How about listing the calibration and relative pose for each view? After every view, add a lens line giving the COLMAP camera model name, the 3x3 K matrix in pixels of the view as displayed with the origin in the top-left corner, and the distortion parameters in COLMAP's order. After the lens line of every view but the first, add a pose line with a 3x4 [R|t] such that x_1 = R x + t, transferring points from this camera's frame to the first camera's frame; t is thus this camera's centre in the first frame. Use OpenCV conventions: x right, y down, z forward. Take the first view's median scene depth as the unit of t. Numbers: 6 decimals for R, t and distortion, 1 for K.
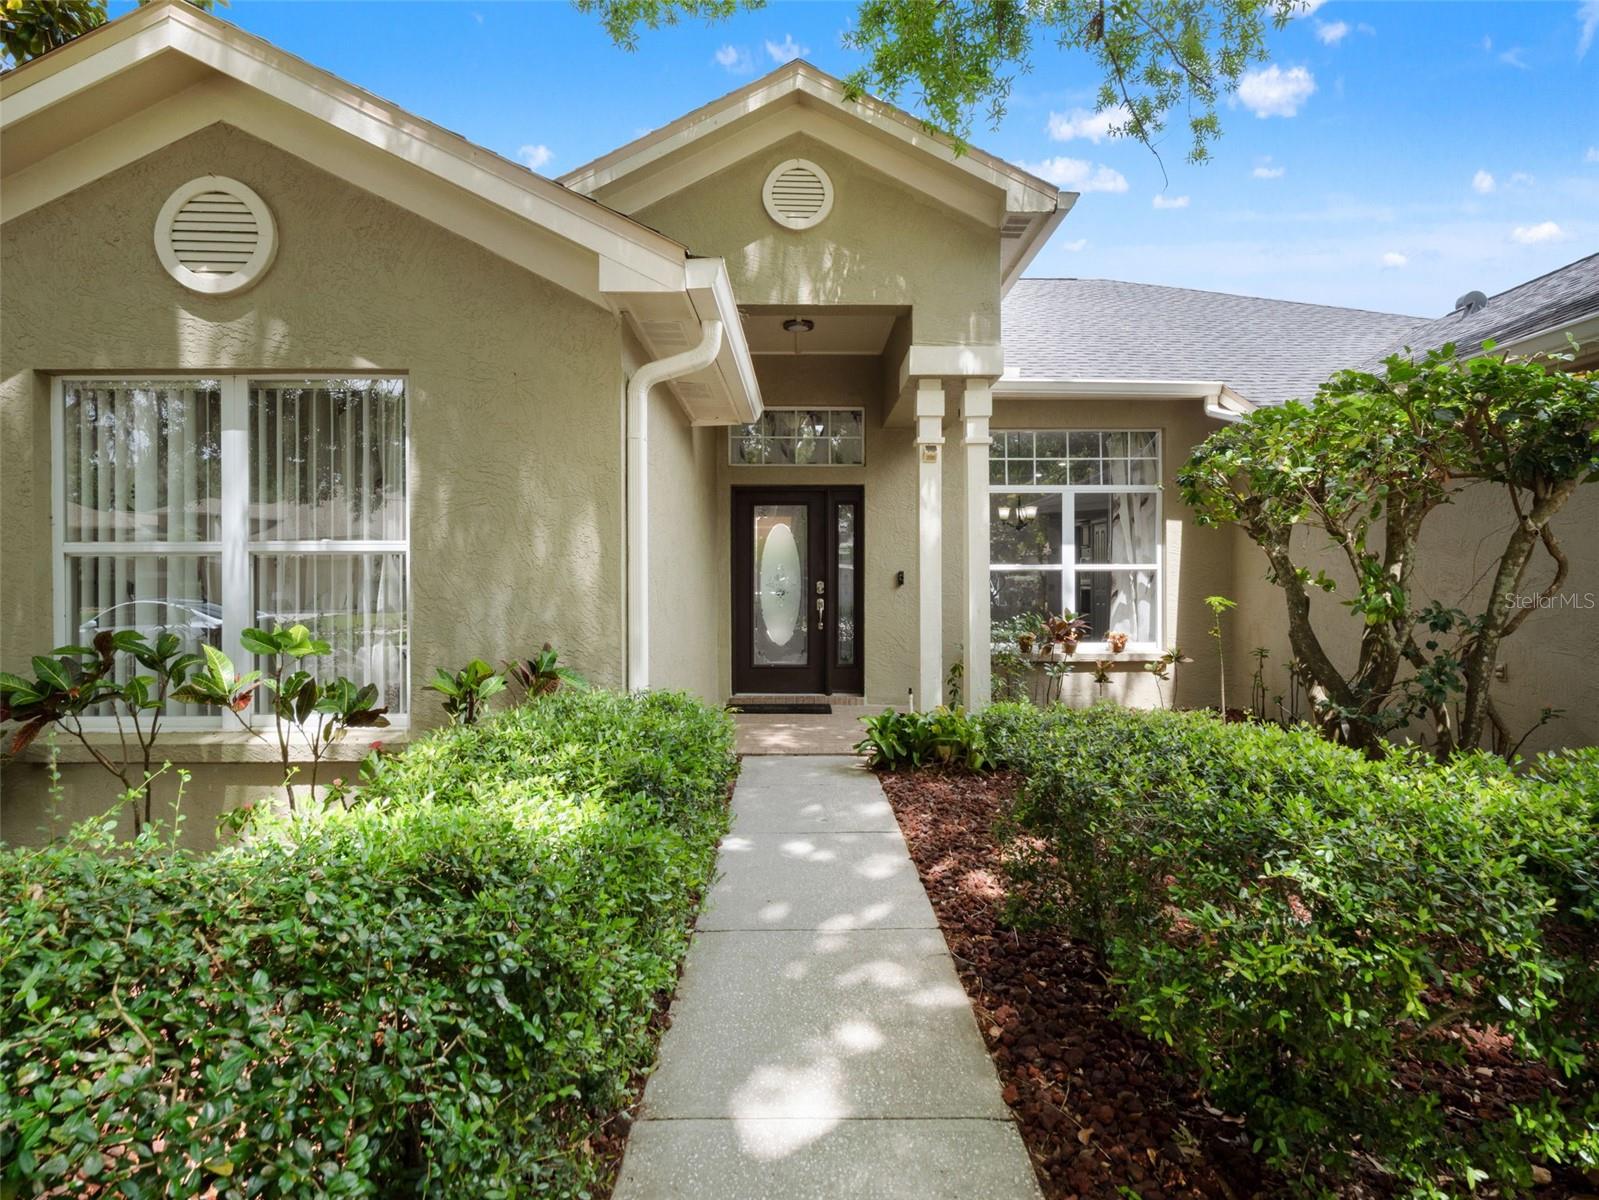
lens RADIAL K [[761.7, 0, 826.7], [0, 761.7, 594.5], [0, 0, 1]] dist [-0.008947, -0.000843]
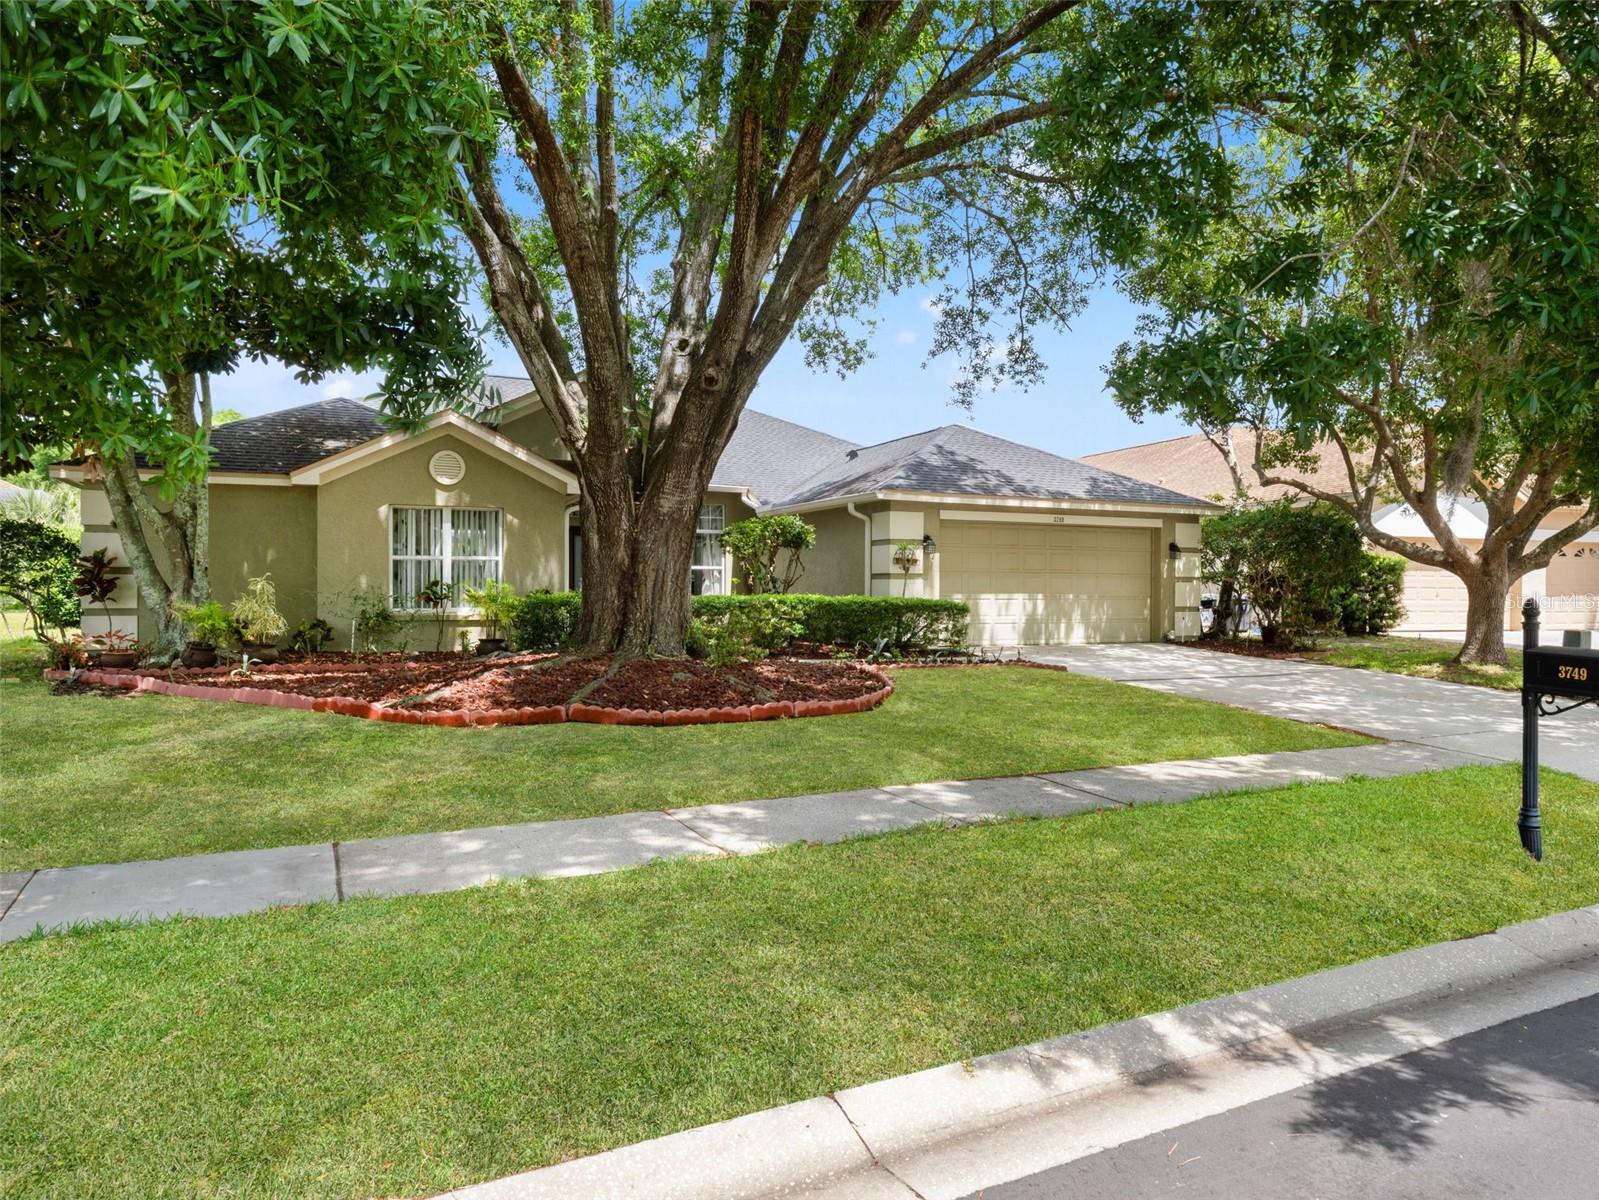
lens RADIAL K [[761.7, 0, 826.7], [0, 761.7, 594.5], [0, 0, 1]] dist [-0.008947, -0.000843]
pose [[0.874722, -0.000129, 0.484625, -0.927259], [-0.002345, 0.999987, 0.004498, 0.076663], [-0.484620, -0.005071, 0.874710, -2.705324]]
